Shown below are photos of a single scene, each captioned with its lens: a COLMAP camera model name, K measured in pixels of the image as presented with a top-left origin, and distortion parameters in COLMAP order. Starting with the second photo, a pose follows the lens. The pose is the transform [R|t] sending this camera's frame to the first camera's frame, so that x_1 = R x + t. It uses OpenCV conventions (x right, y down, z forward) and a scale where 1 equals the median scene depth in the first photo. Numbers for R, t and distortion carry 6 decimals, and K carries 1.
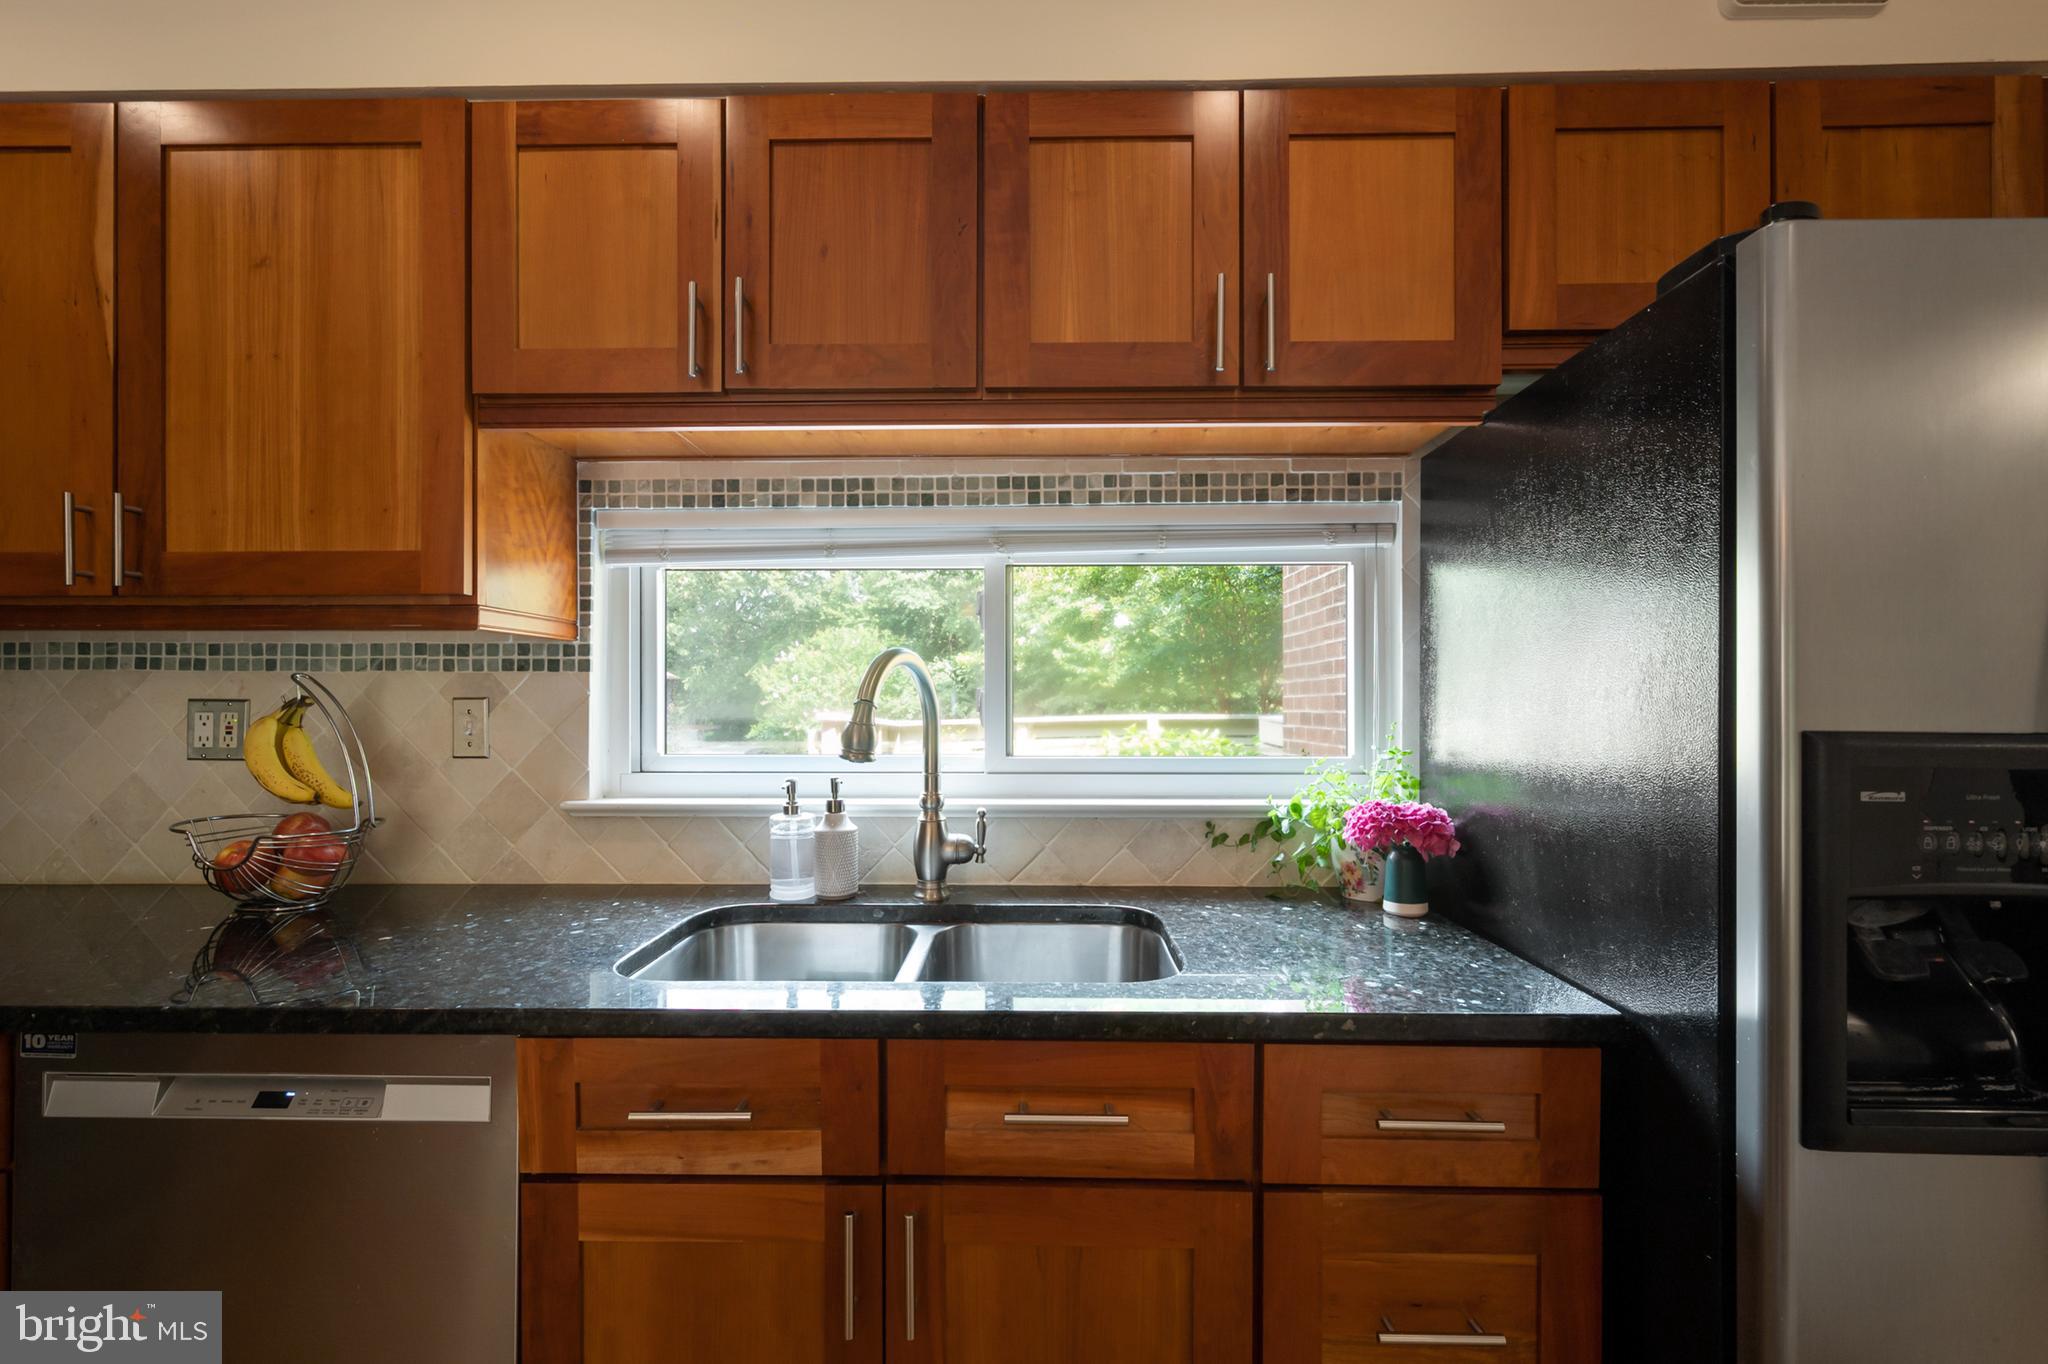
lens RADIAL K [[869.5, 0, 1015.2], [0, 869.5, 695.0], [0, 0, 1]] dist [-0.000912, 0.000012]
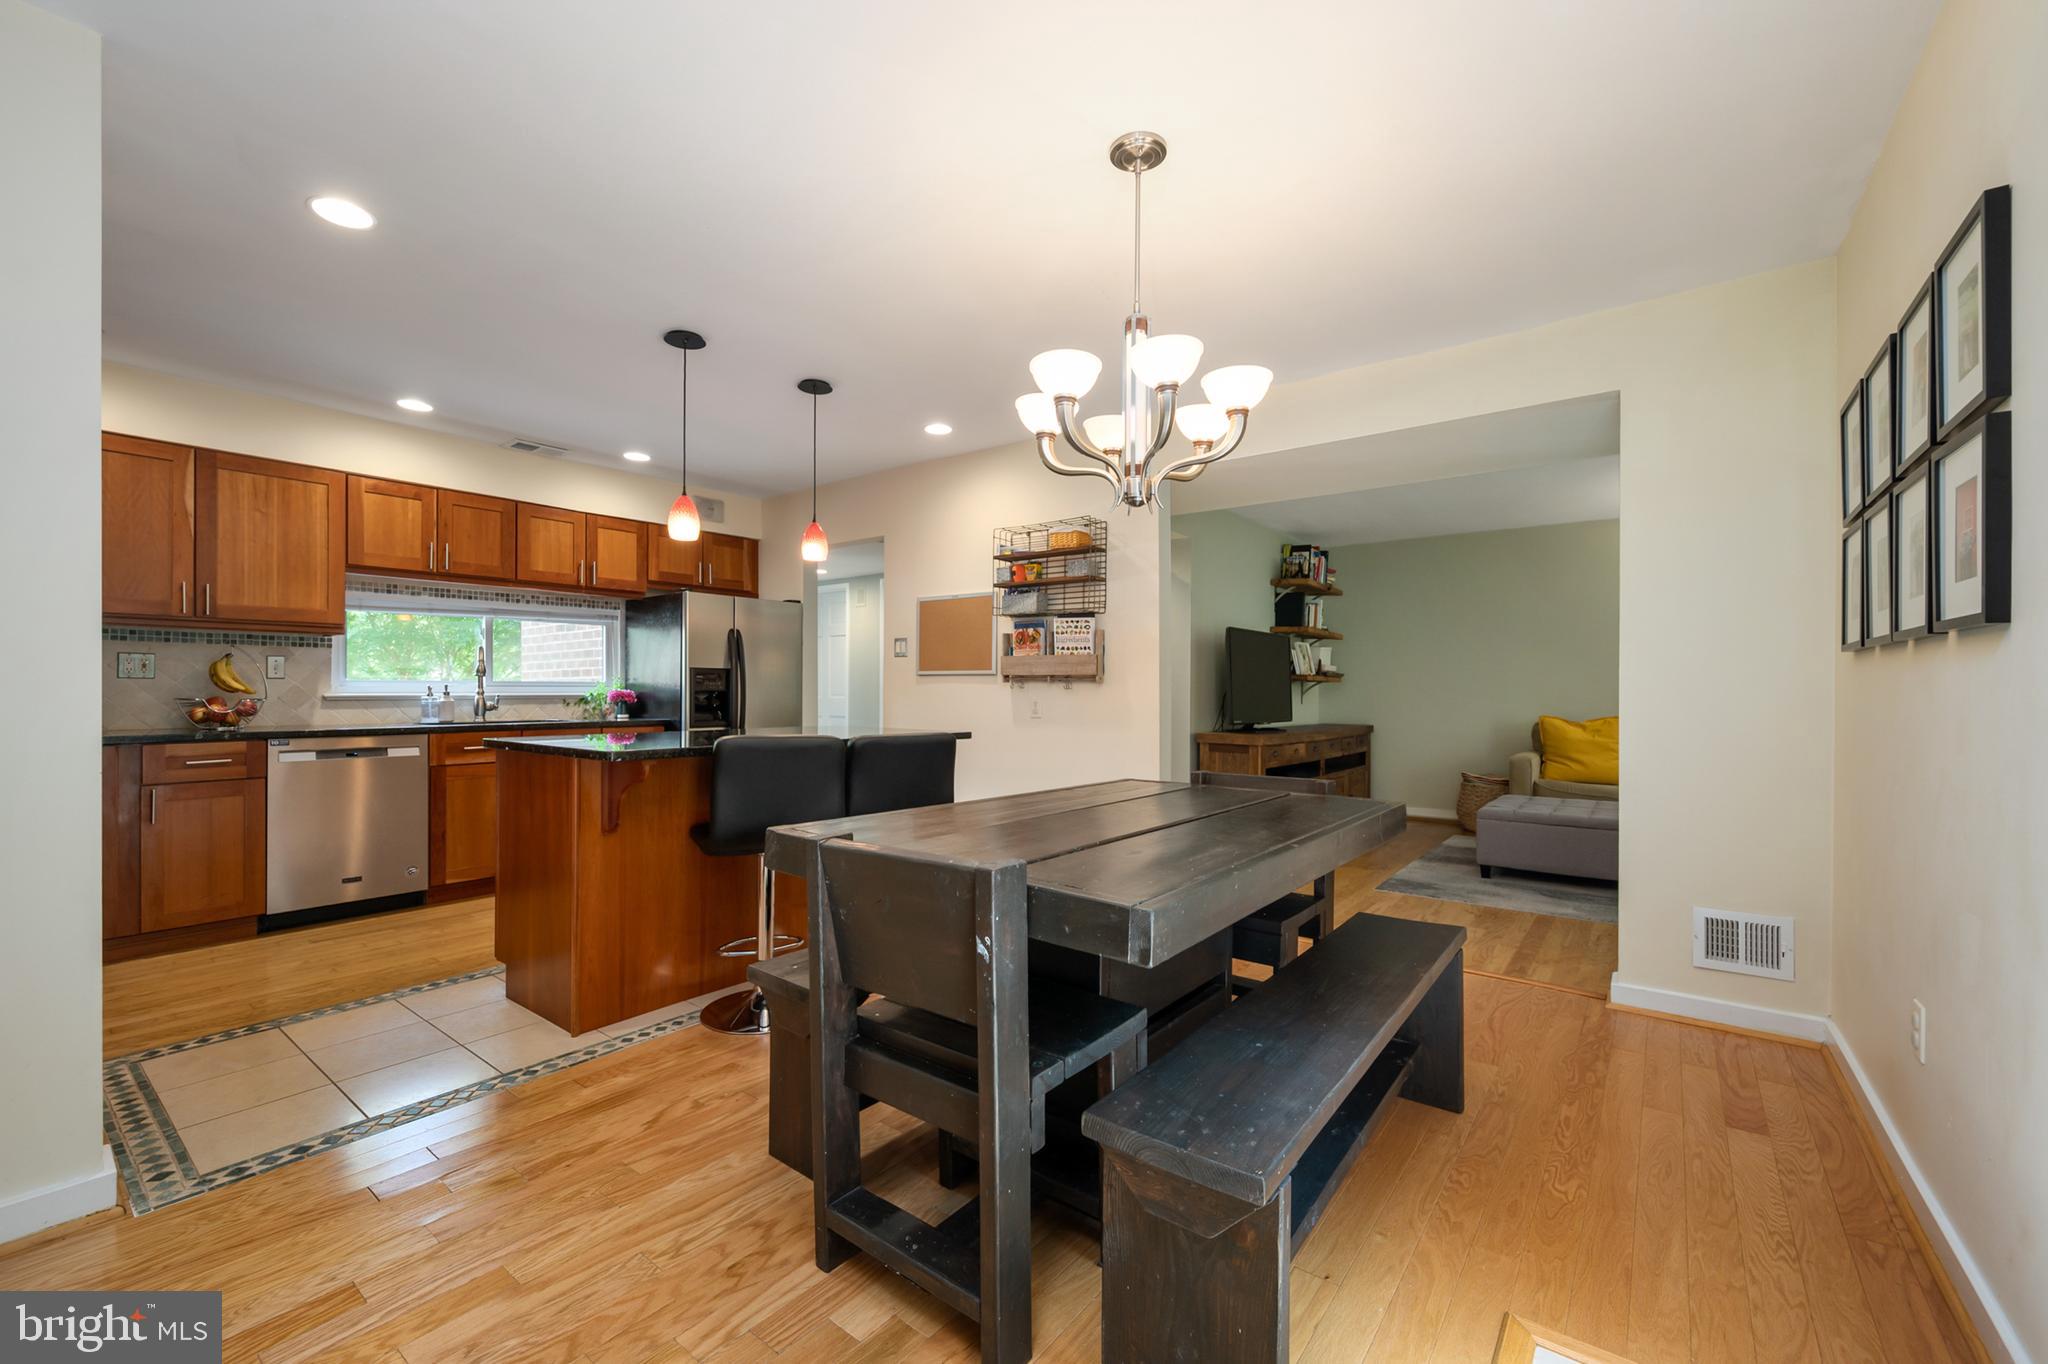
lens RADIAL K [[824.0, 0, 1018.0], [0, 824.0, 689.4], [0, 0, 1]] dist [0.000672, 0.000112]
pose [[0.591410, 0.001669, 0.806369, -1.397499], [-0.002737, 0.999996, -0.000062, 0.105542], [-0.806366, -0.002171, 0.591412, -2.465285]]
